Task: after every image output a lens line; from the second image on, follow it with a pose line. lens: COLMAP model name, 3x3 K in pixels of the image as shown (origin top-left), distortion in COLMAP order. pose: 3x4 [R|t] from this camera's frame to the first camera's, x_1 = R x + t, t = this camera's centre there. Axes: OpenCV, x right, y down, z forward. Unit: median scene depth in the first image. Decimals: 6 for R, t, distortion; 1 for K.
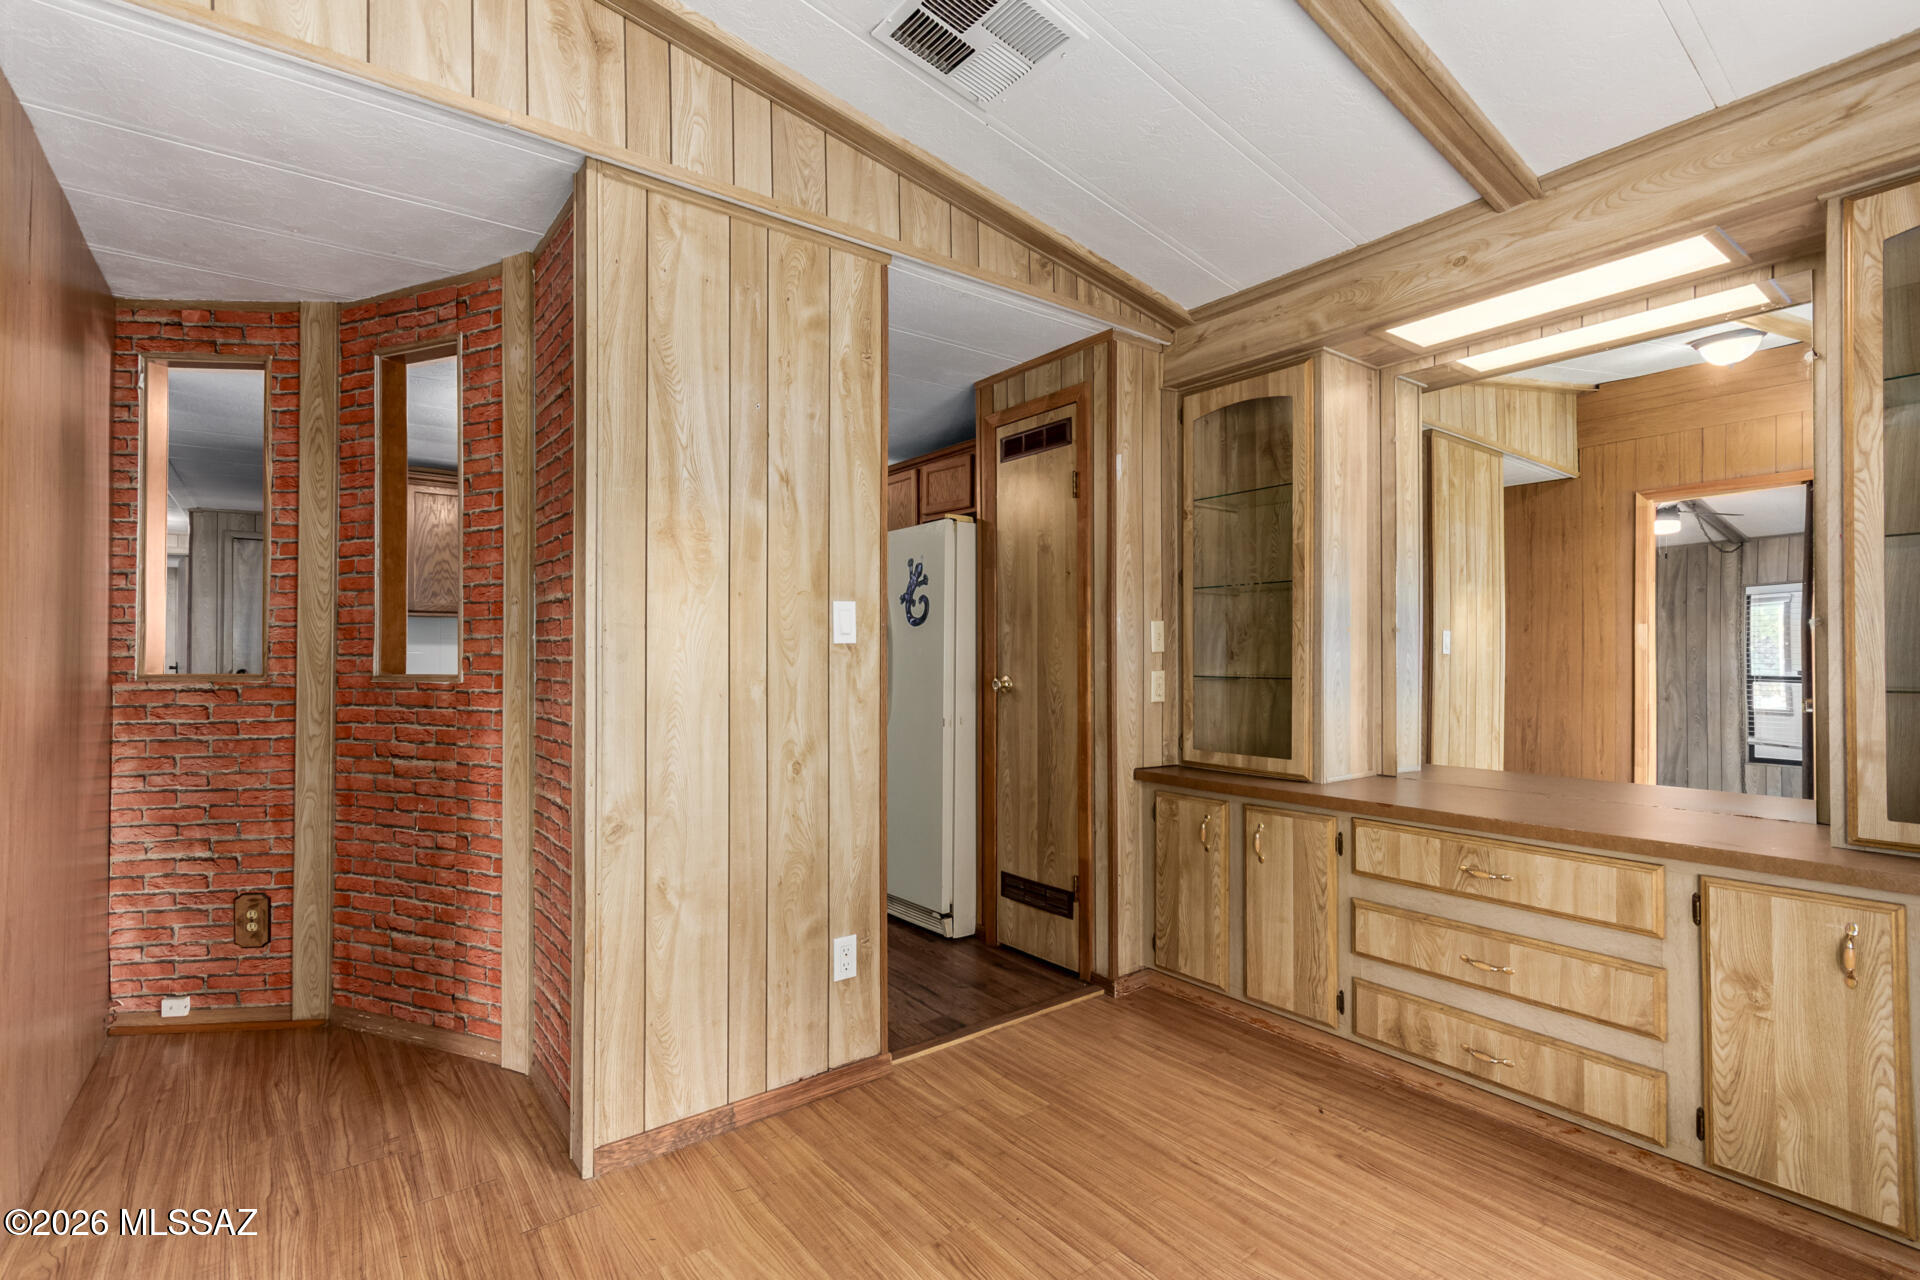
lens RADIAL K [[886.8, 0, 960.0], [0, 886.8, 640.0], [0, 0, 1]] dist [0.000106, -0.000040]
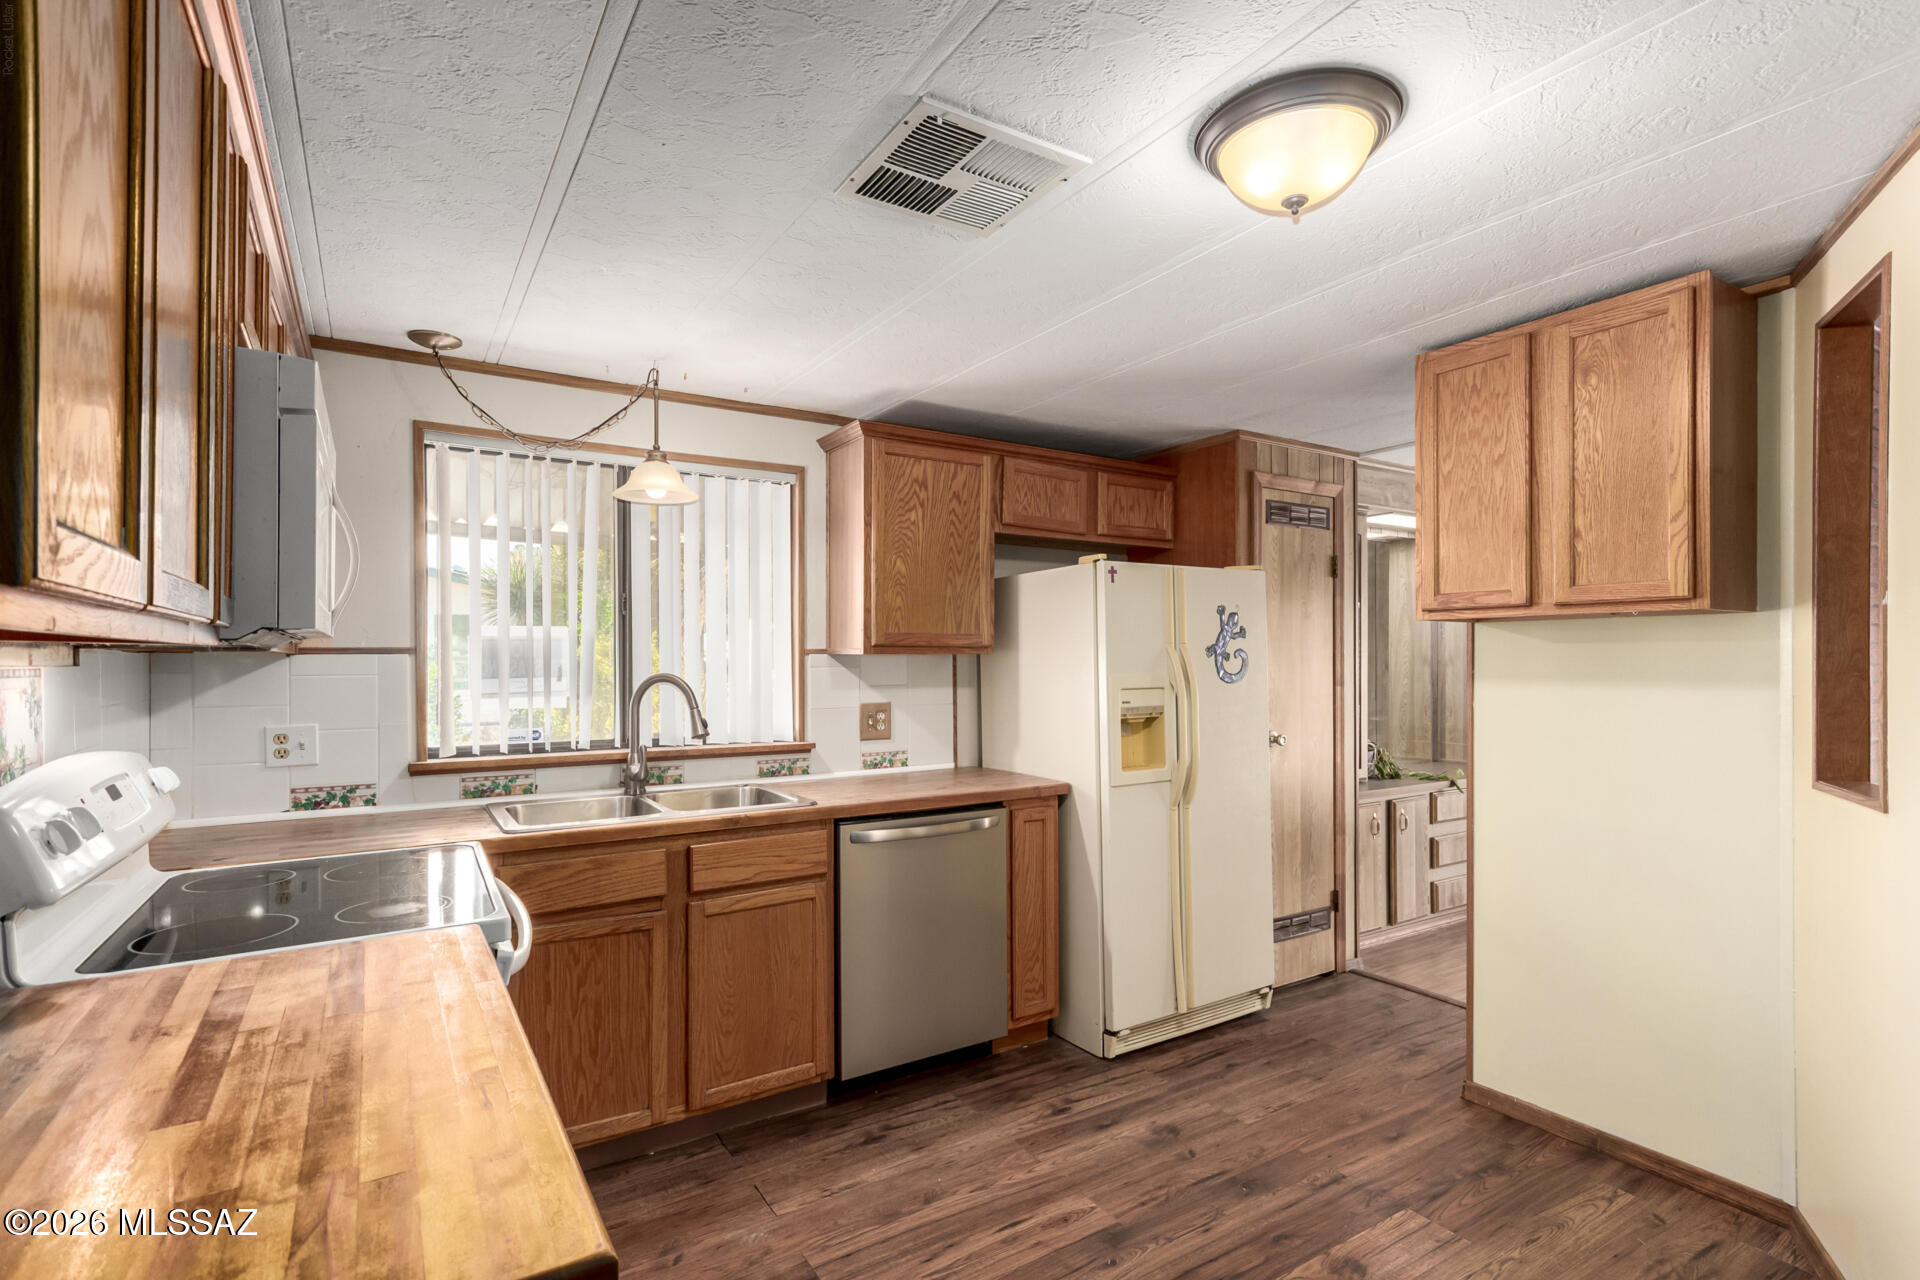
lens RADIAL K [[924.9, 0, 960.0], [0, 924.9, 640.0], [0, 0, 1]] dist [0.000134, 0.000020]
pose [[0.087670, 0.016491, 0.996013, -0.995409], [-0.007422, 0.999846, -0.015901, -0.042347], [-0.996122, -0.005998, 0.087779, 1.192601]]
